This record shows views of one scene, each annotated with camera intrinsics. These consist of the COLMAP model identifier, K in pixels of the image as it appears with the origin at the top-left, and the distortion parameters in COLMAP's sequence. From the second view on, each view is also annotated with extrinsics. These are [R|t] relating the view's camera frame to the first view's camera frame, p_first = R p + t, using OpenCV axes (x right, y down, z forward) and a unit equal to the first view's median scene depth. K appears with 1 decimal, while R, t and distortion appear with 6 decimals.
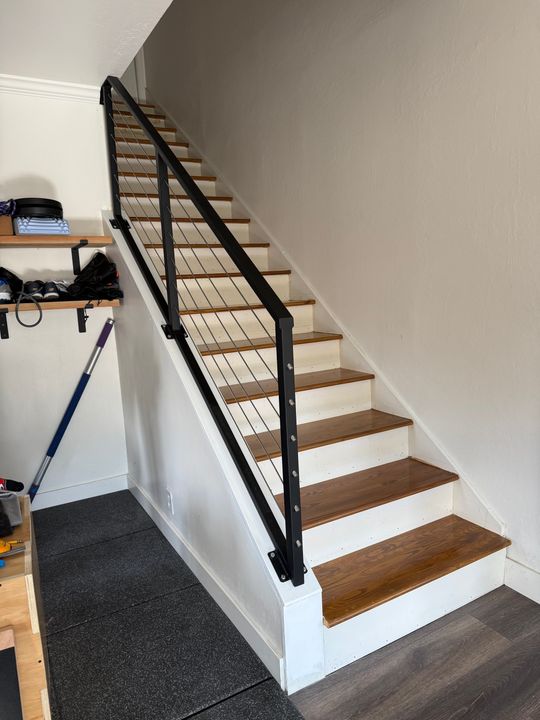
lens RADIAL K [[532.3, 0, 267.6], [0, 532.3, 363.3], [0, 0, 1]] dist [0.042728, -0.049077]
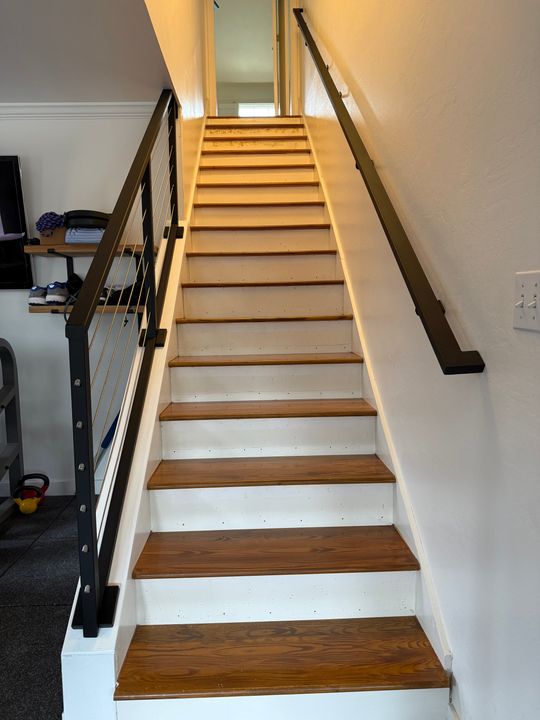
lens RADIAL K [[532.3, 0, 267.6], [0, 532.3, 363.3], [0, 0, 1]] dist [0.042728, -0.049077]
pose [[0.869565, 0.088809, -0.485767, 0.514189], [-0.094418, 0.995448, 0.012973, -0.052343], [0.484708, 0.034584, 0.873992, 0.265099]]
